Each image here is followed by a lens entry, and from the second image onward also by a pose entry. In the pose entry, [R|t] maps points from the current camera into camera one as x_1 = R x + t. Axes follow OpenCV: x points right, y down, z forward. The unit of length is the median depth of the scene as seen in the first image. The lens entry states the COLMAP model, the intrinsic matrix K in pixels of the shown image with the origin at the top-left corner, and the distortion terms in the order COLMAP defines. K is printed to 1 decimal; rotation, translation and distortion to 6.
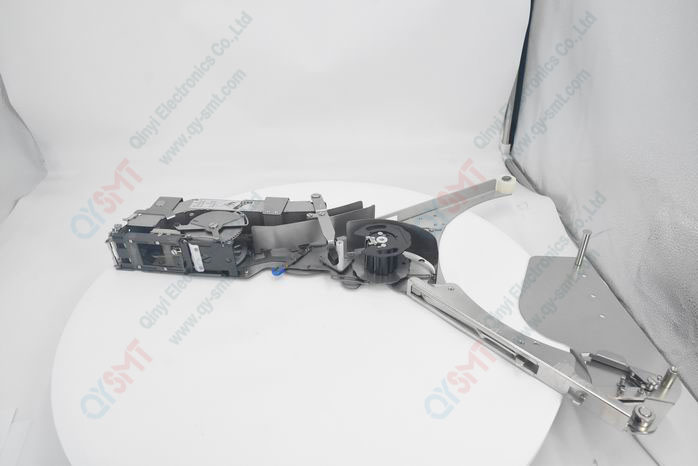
lens RADIAL K [[460.2, 0, 349.0], [0, 460.2, 233.0], [0, 0, 1]] dist [-0.054313, 0.000436]
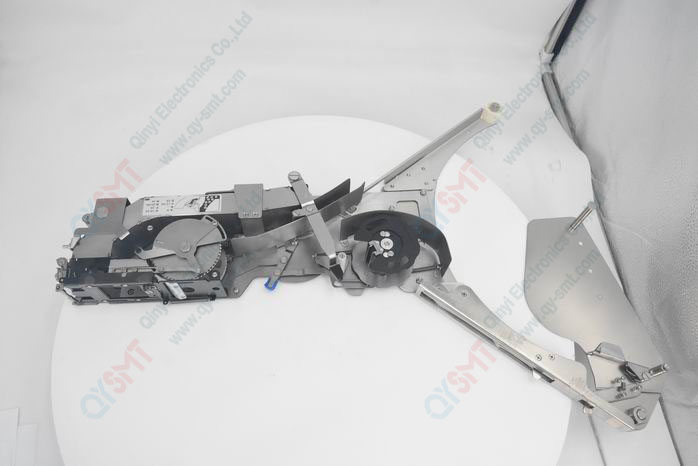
lens RADIAL K [[460.2, 0, 349.0], [0, 460.2, 233.0], [0, 0, 1]] dist [-0.054313, 0.000436]
pose [[0.978699, -0.138587, 0.151466, -0.125060], [0.062231, 0.903327, 0.424413, -0.365574], [-0.195641, -0.405947, 0.892710, 0.209340]]
